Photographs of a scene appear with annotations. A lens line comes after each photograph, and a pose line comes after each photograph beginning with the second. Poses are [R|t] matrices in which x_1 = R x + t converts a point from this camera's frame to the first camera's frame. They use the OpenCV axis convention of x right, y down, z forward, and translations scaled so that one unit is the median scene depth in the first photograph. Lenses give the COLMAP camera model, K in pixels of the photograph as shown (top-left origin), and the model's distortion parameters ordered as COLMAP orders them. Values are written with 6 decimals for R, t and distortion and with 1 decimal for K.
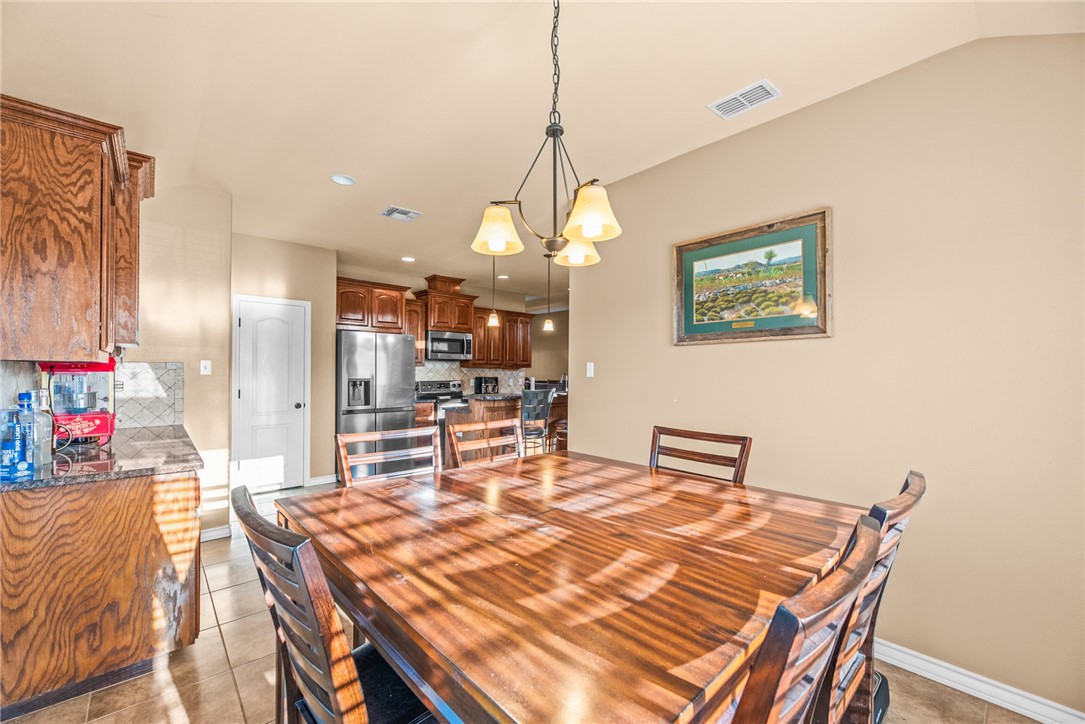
lens RADIAL K [[436.3, 0, 542.9], [0, 436.3, 366.0], [0, 0, 1]] dist [0.000306, 0.000051]
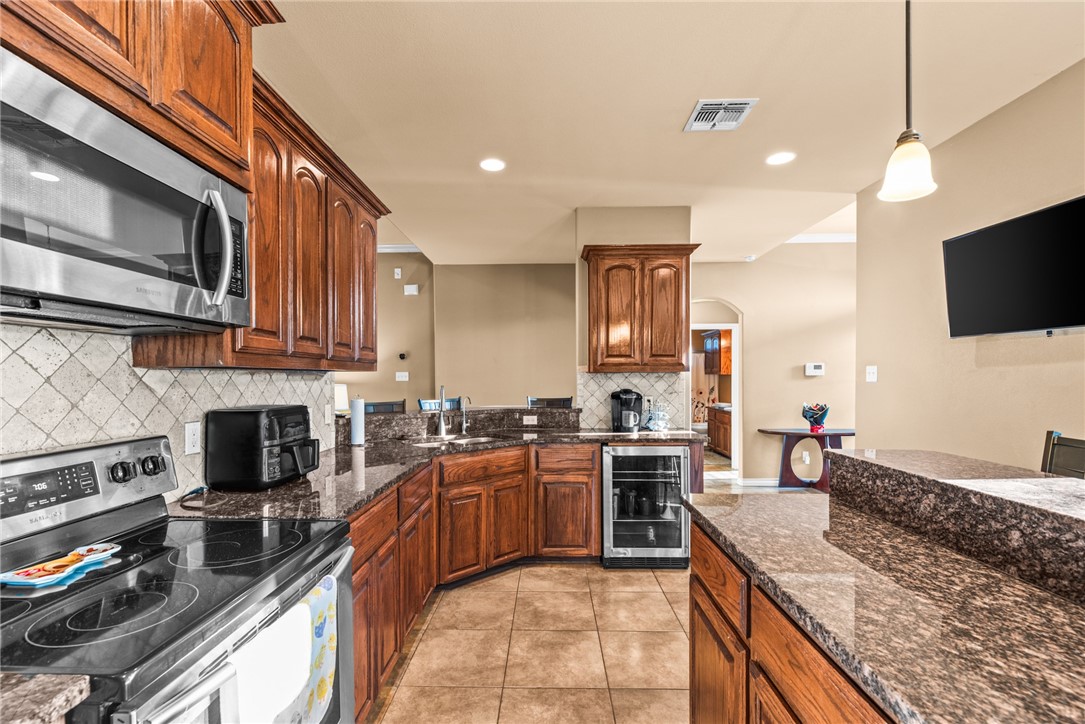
lens RADIAL K [[467.2, 0, 540.9], [0, 467.2, 383.5], [0, 0, 1]] dist [-0.002222, -0.000480]
pose [[0.688013, -0.012959, 0.725582, -0.233392], [-0.007929, 0.999647, 0.025372, 0.004299], [-0.725655, -0.023209, 0.687667, 0.790961]]
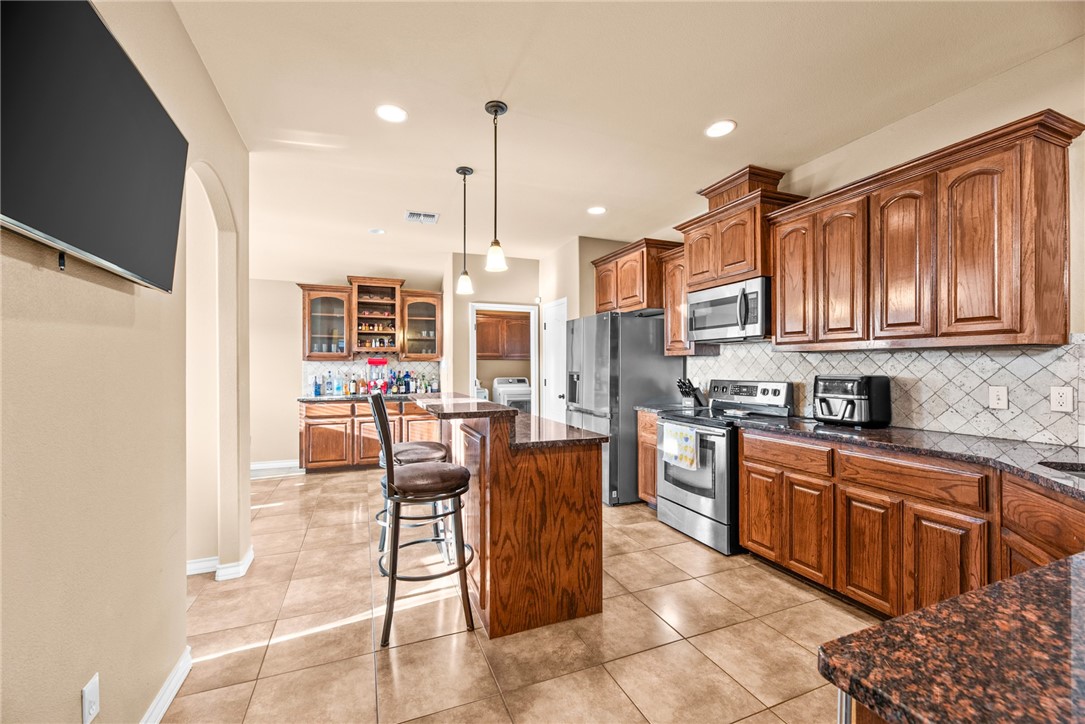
lens RADIAL K [[436.3, 0, 539.5], [0, 436.3, 364.1], [0, 0, 1]] dist [0.000306, 0.000051]
pose [[-0.346210, -0.002721, -0.938153, 0.346354], [0.019068, 0.999769, -0.009936, 0.015337], [0.937963, -0.021328, -0.346078, 0.979198]]
